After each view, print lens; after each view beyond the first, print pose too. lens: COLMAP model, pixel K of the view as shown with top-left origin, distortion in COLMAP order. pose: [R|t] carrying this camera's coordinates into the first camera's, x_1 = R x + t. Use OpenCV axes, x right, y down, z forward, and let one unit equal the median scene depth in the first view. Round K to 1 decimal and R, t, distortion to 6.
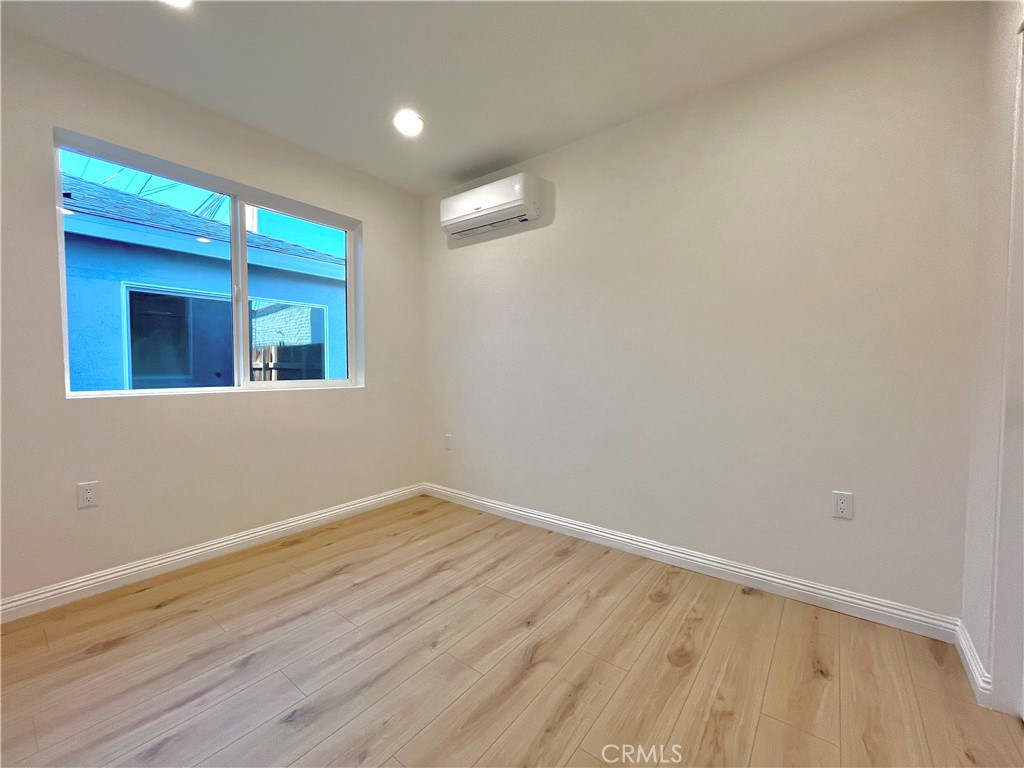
lens RADIAL K [[413.4, 0, 511.7], [0, 413.4, 383.5], [0, 0, 1]] dist [-0.006260, 0.000032]
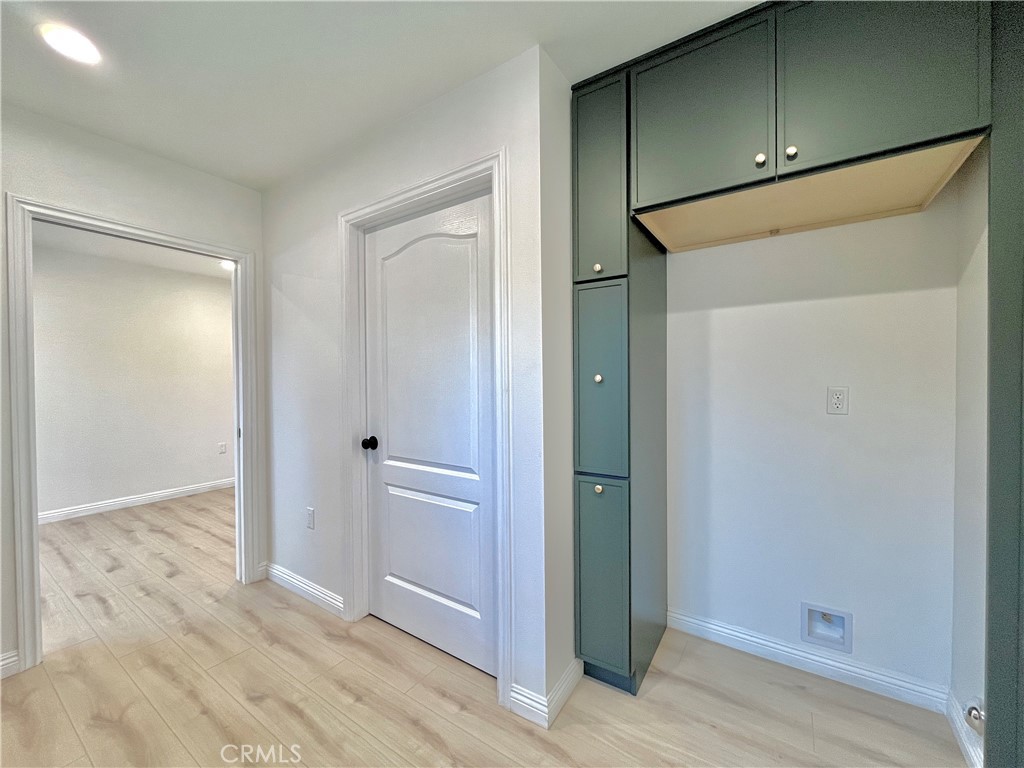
lens RADIAL K [[413.4, 0, 511.0], [0, 413.4, 384.0], [0, 0, 1]] dist [-0.006260, 0.000032]
pose [[-0.065003, -0.018128, 0.997720, -2.324114], [0.040199, 0.998976, 0.020770, -0.120958], [-0.997075, 0.041458, -0.064208, -0.849035]]
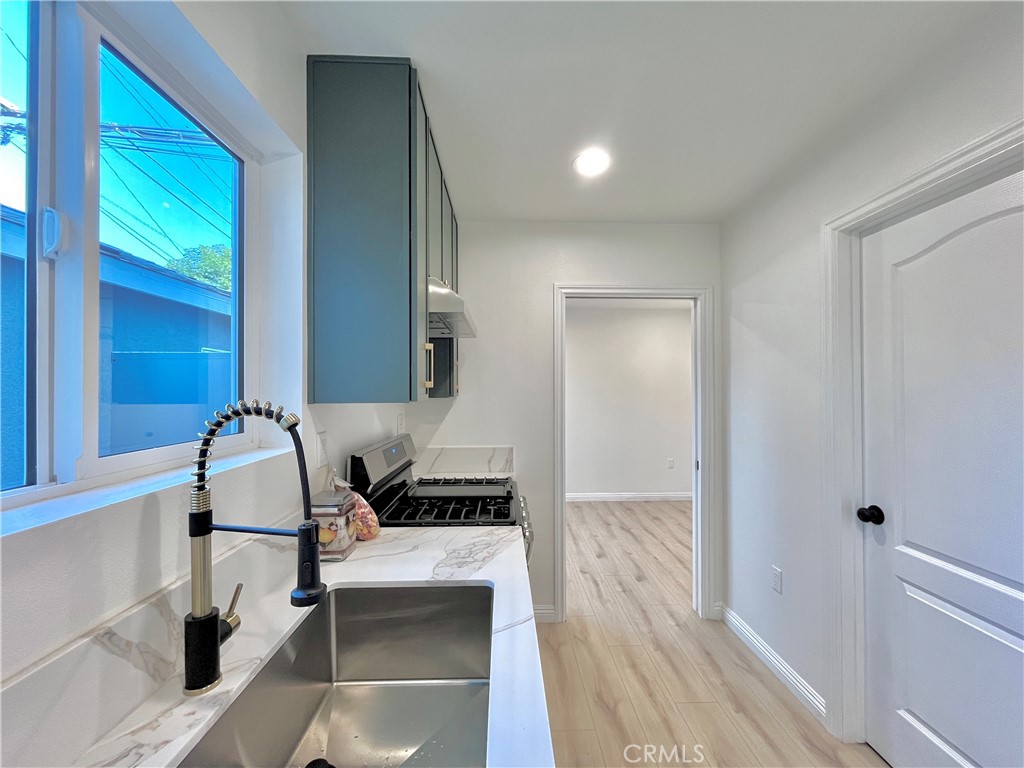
lens RADIAL K [[413.4, 0, 511.6], [0, 413.4, 385.0], [0, 0, 1]] dist [-0.006260, 0.000032]
pose [[0.776873, 0.001274, 0.629656, -2.260444], [0.026546, 0.999043, -0.034774, -0.225399], [-0.629097, 0.043730, 0.776096, -0.705486]]
